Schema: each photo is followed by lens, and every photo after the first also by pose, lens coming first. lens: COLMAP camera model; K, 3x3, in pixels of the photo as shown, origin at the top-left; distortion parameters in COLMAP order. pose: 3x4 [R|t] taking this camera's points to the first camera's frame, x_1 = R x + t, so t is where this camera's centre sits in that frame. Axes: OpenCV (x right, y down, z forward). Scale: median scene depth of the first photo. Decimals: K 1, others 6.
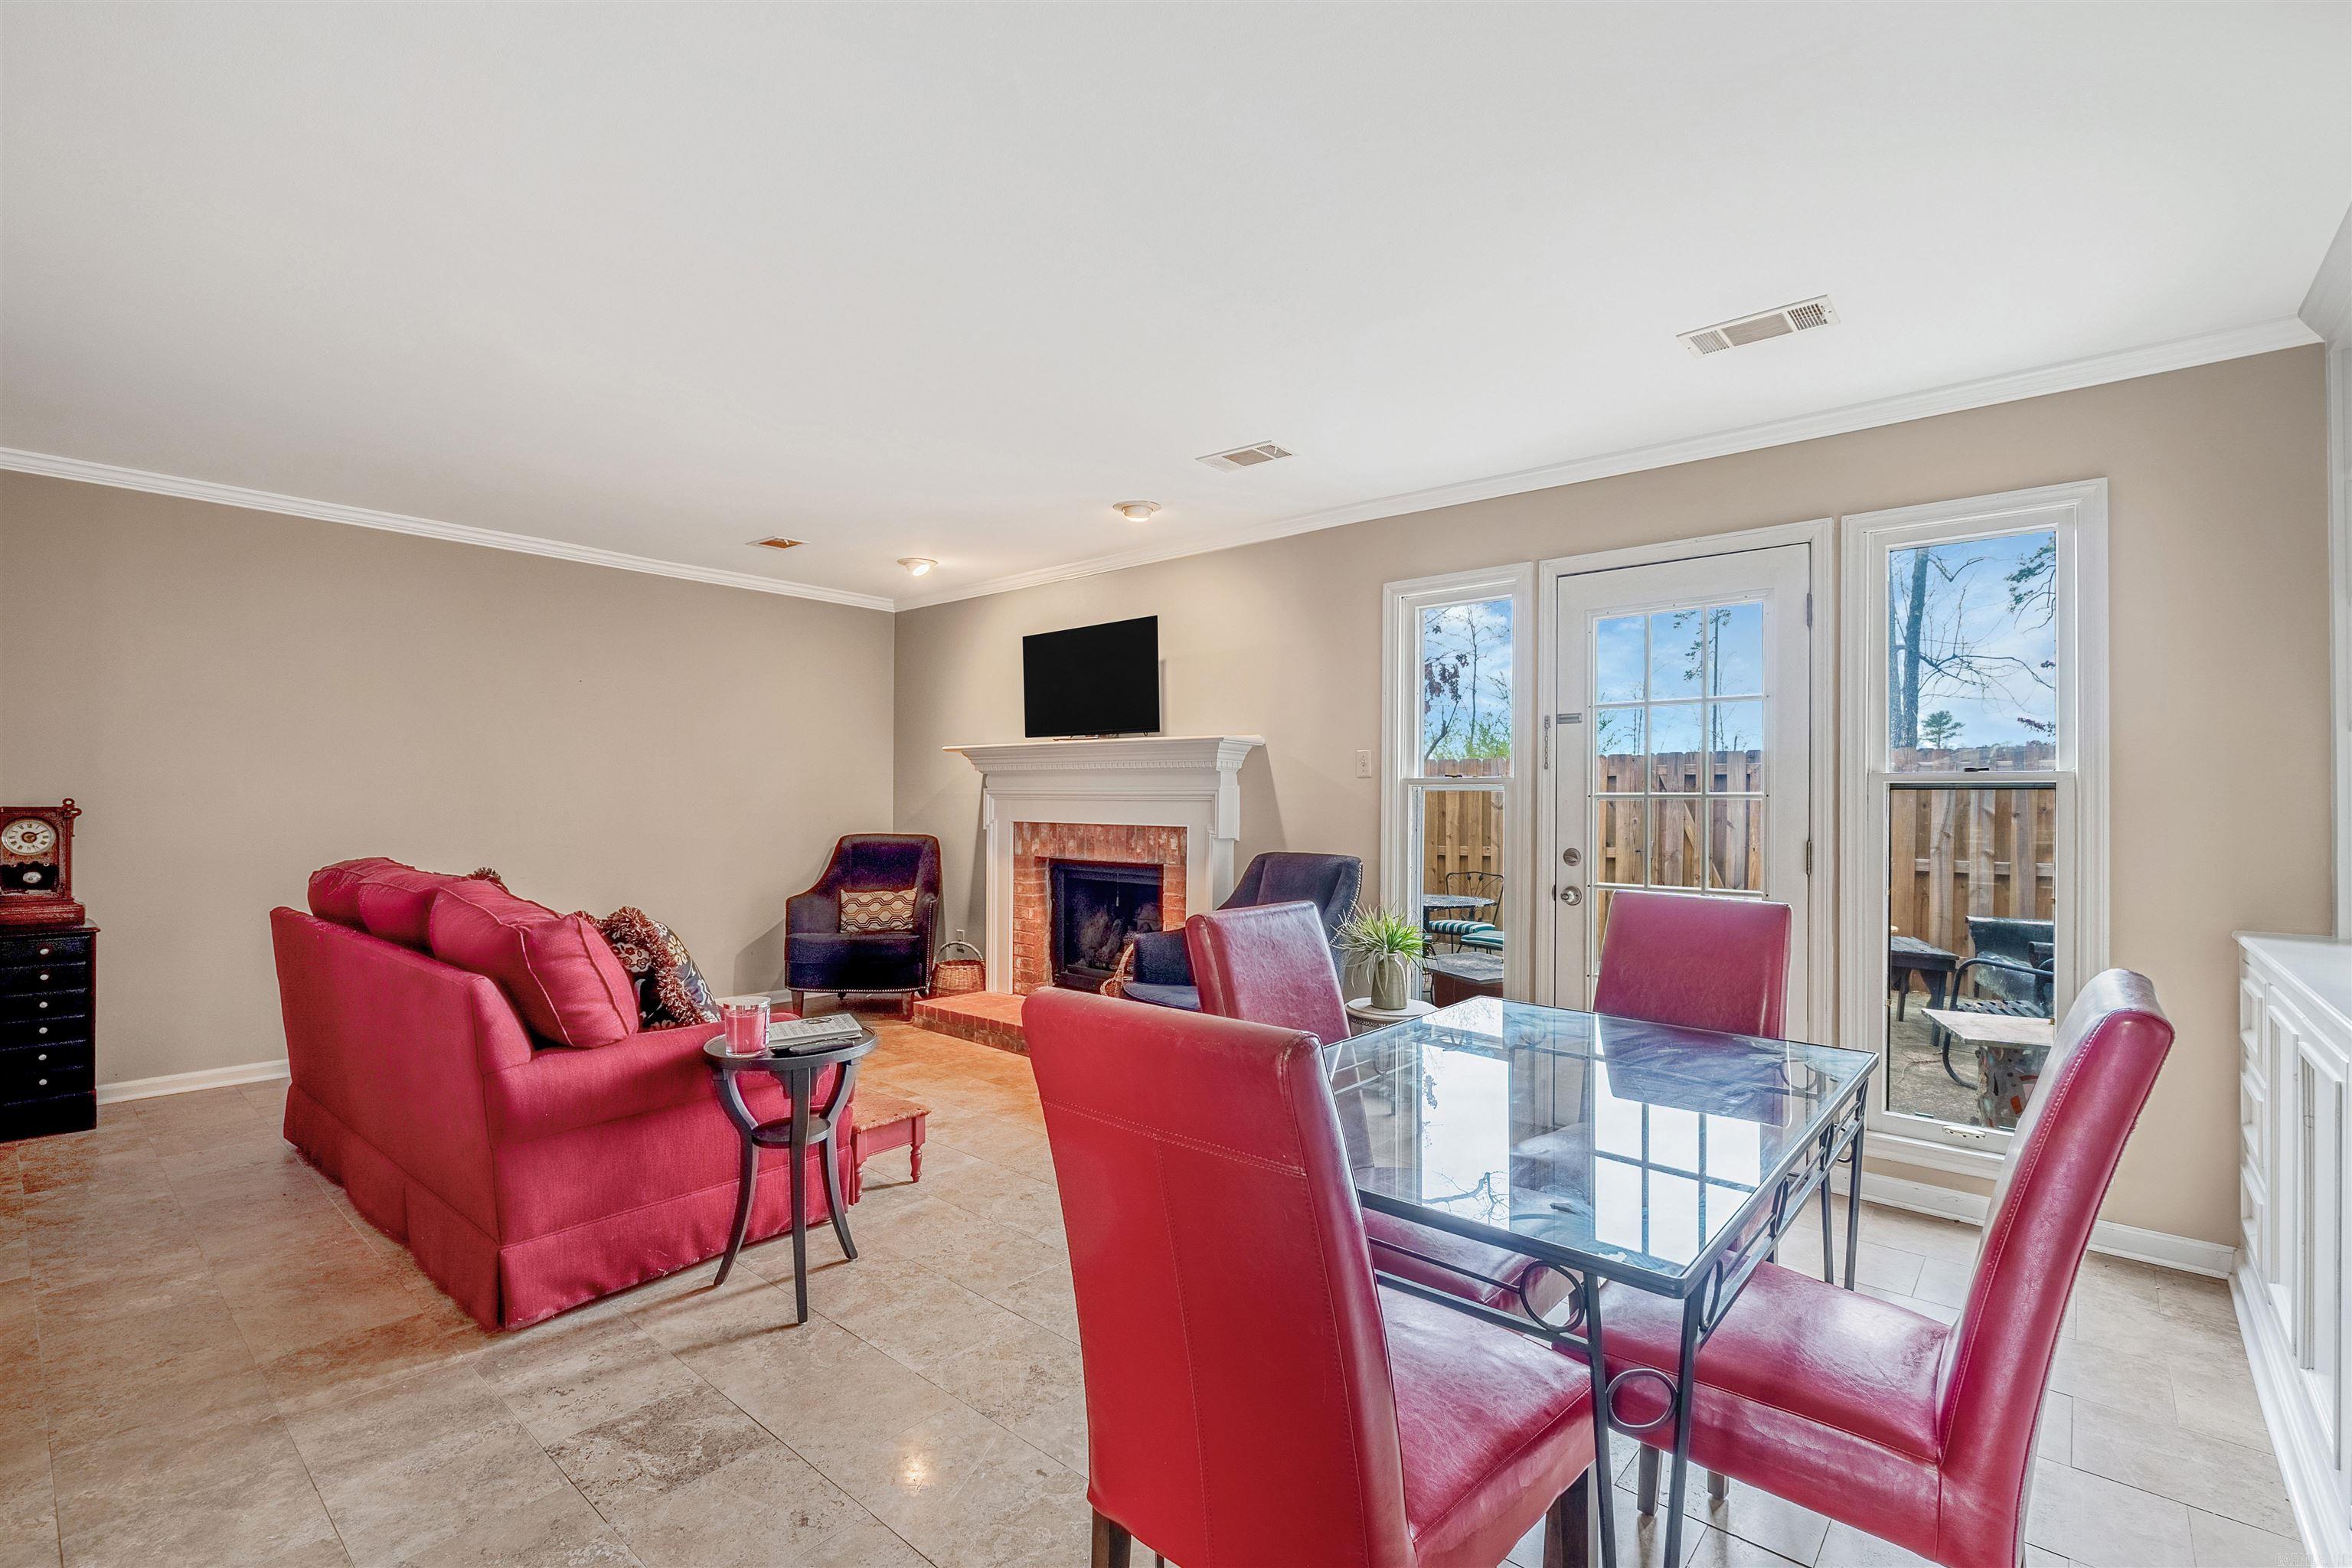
lens RADIAL K [[1048.3, 0, 1169.2], [0, 1048.3, 803.8], [0, 0, 1]] dist [-0.002133, -0.001029]
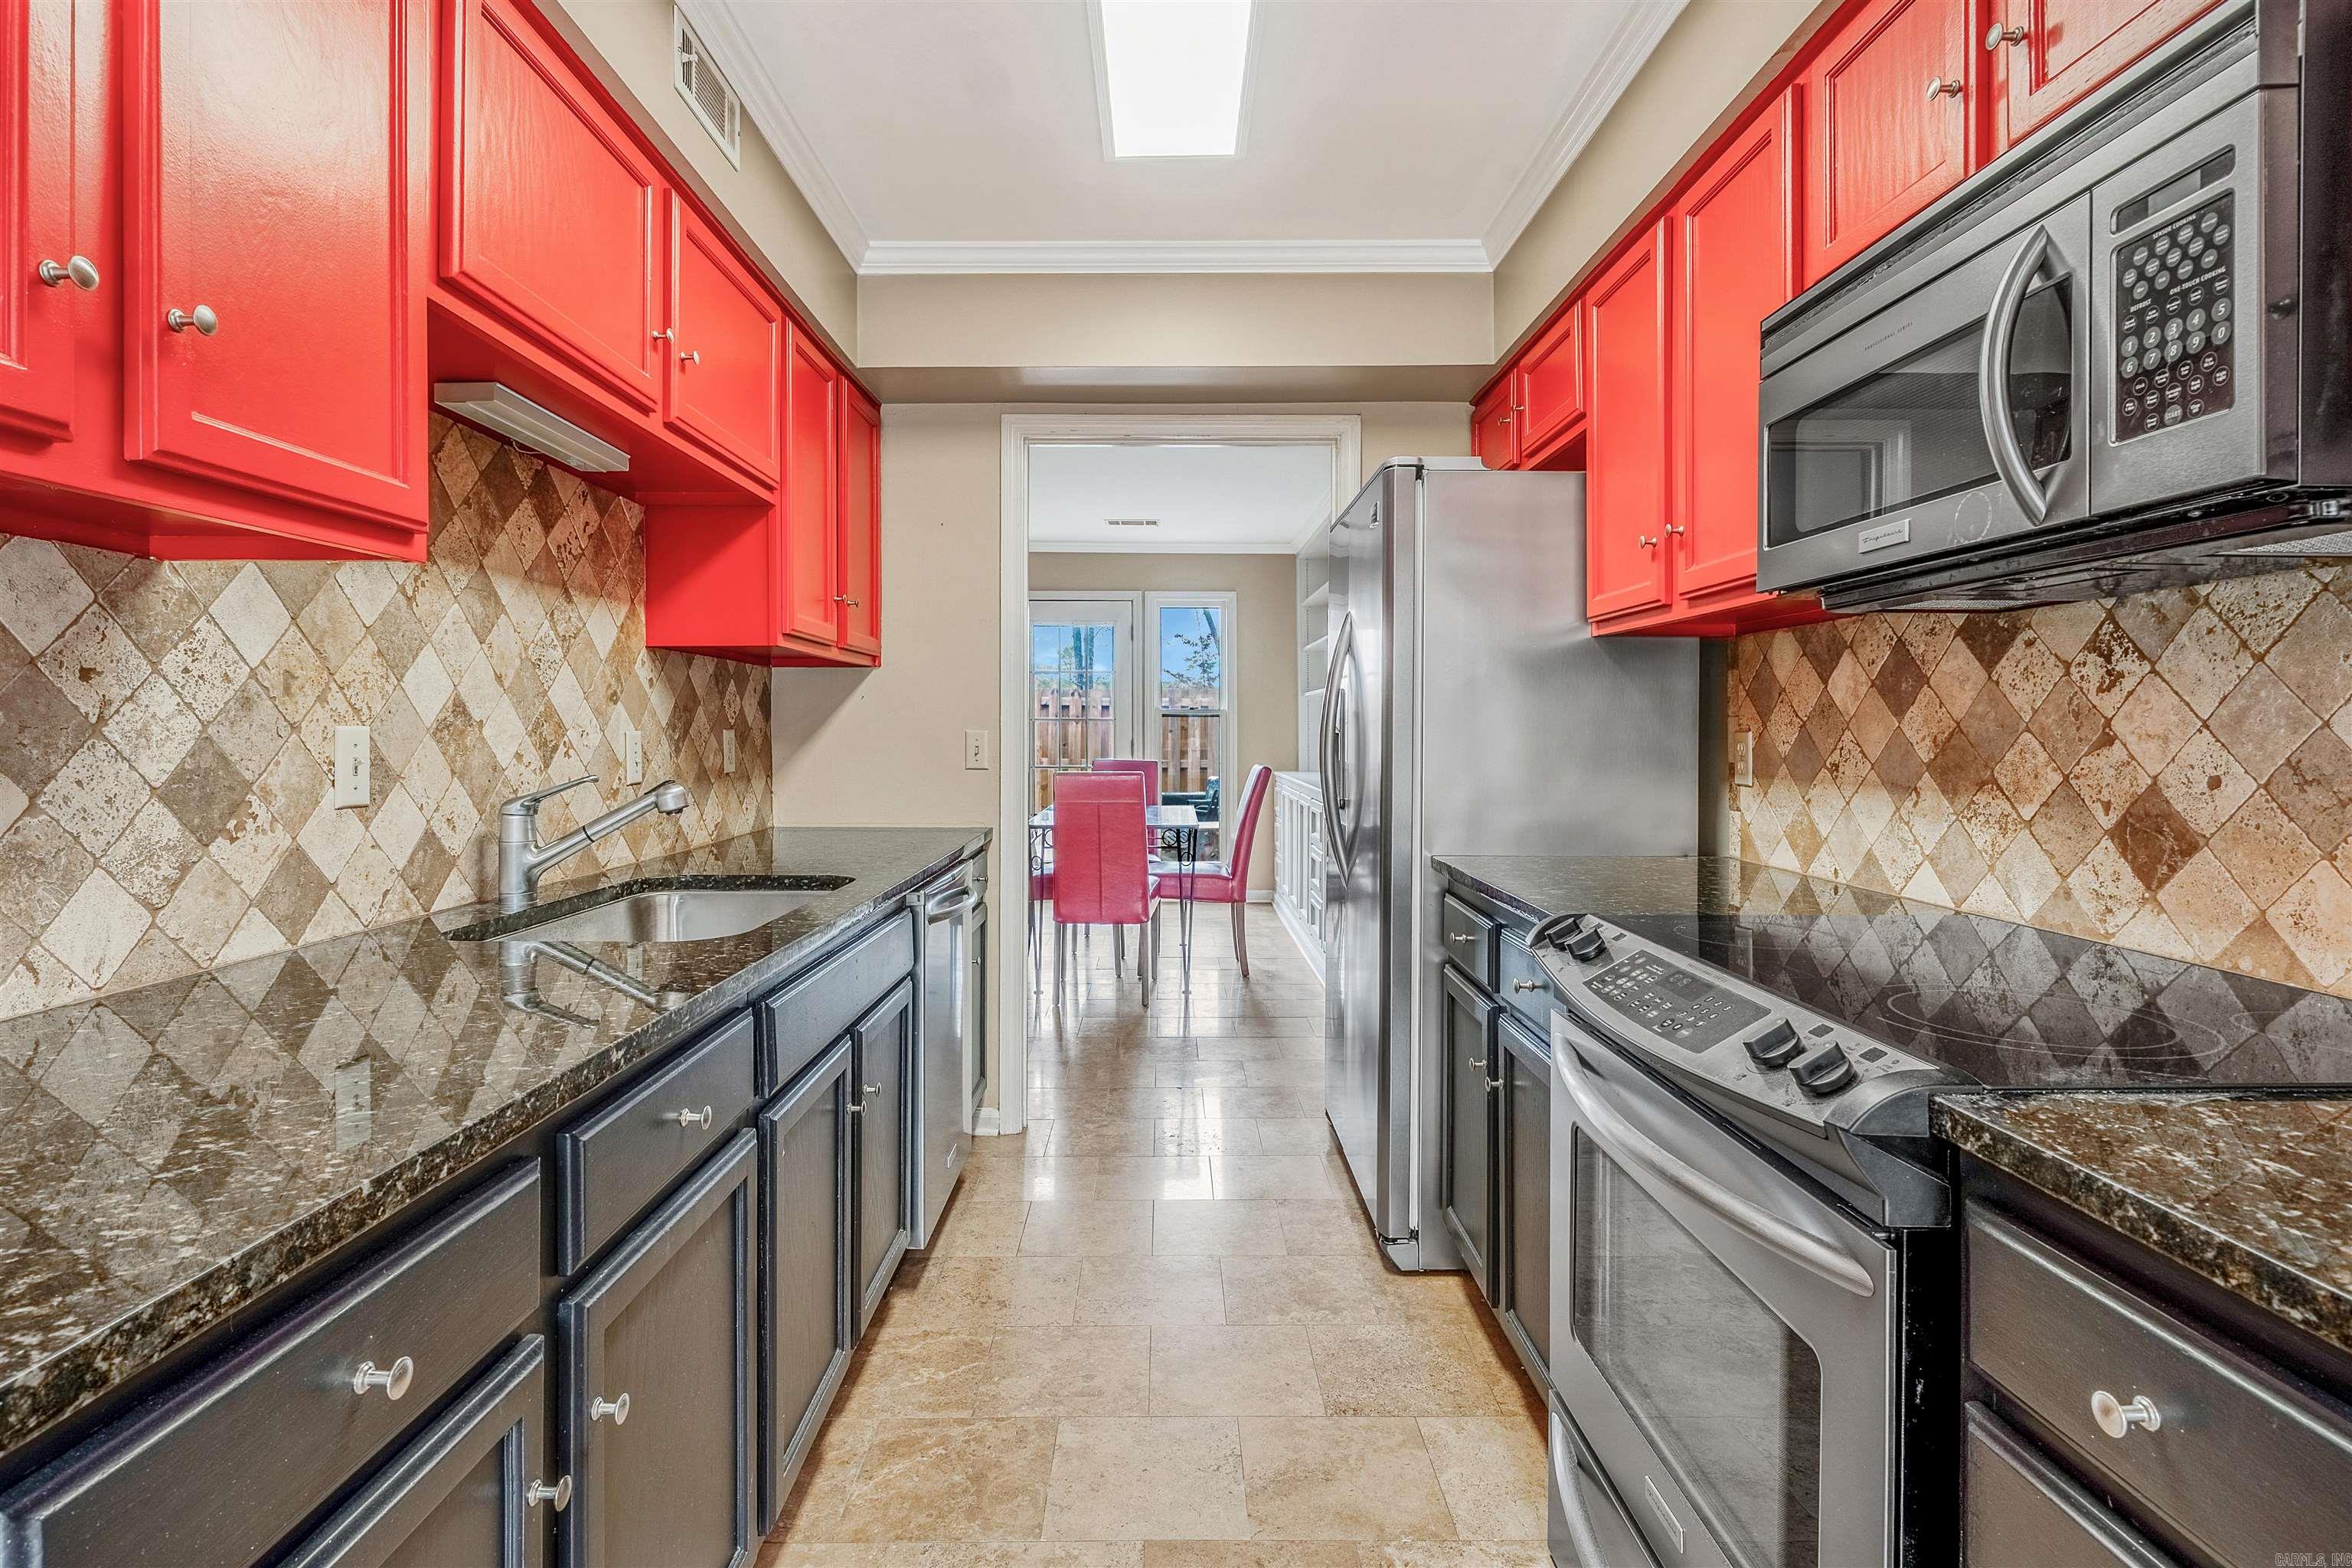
lens RADIAL K [[1149.5, 0, 1167.0], [0, 1149.5, 738.1], [0, 0, 1]] dist [-0.005193, -0.000397]
pose [[0.749689, -0.009545, 0.661721, -0.600165], [0.003444, 0.999939, 0.010522, 0.003446], [-0.661781, -0.005610, 0.749676, -0.543758]]
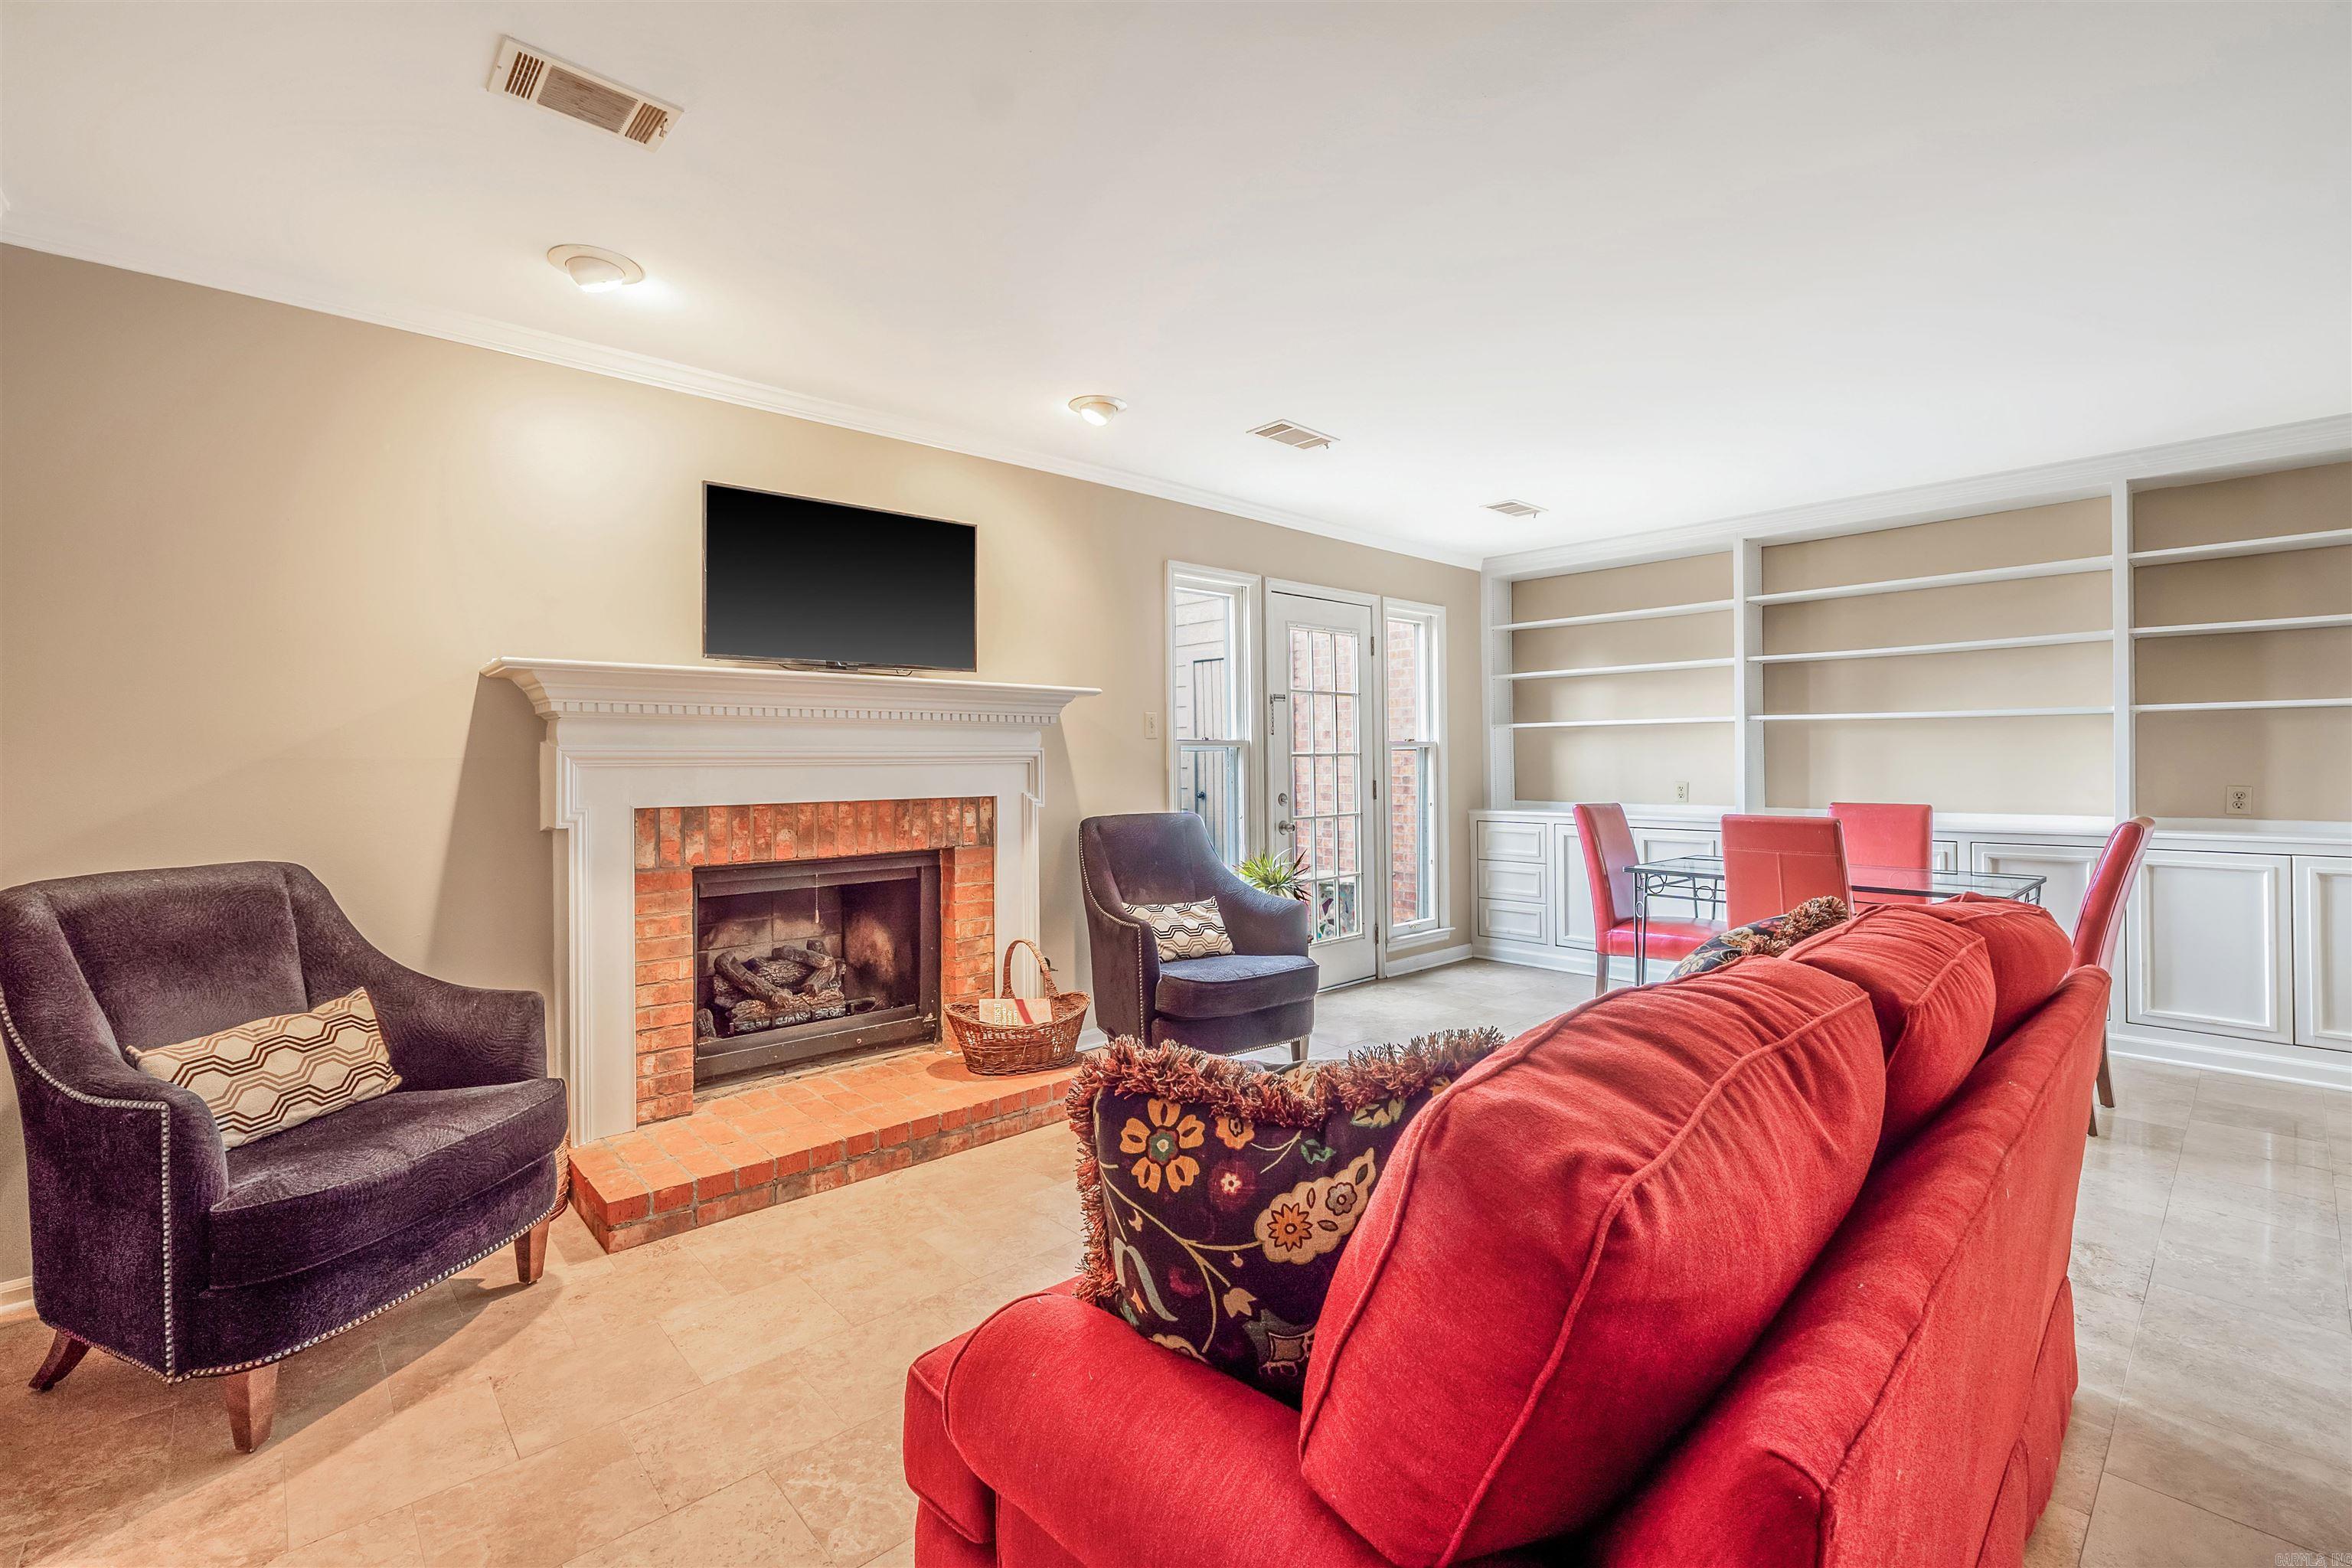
lens RADIAL K [[1017.5, 0, 1159.8], [0, 1017.5, 765.1], [0, 0, 1]] dist [-0.001704, -0.000241]
pose [[0.116567, -0.012932, 0.993099, -0.740001], [0.013756, 0.999840, 0.011405, -0.008846], [-0.993088, 0.012332, 0.116727, 0.780780]]
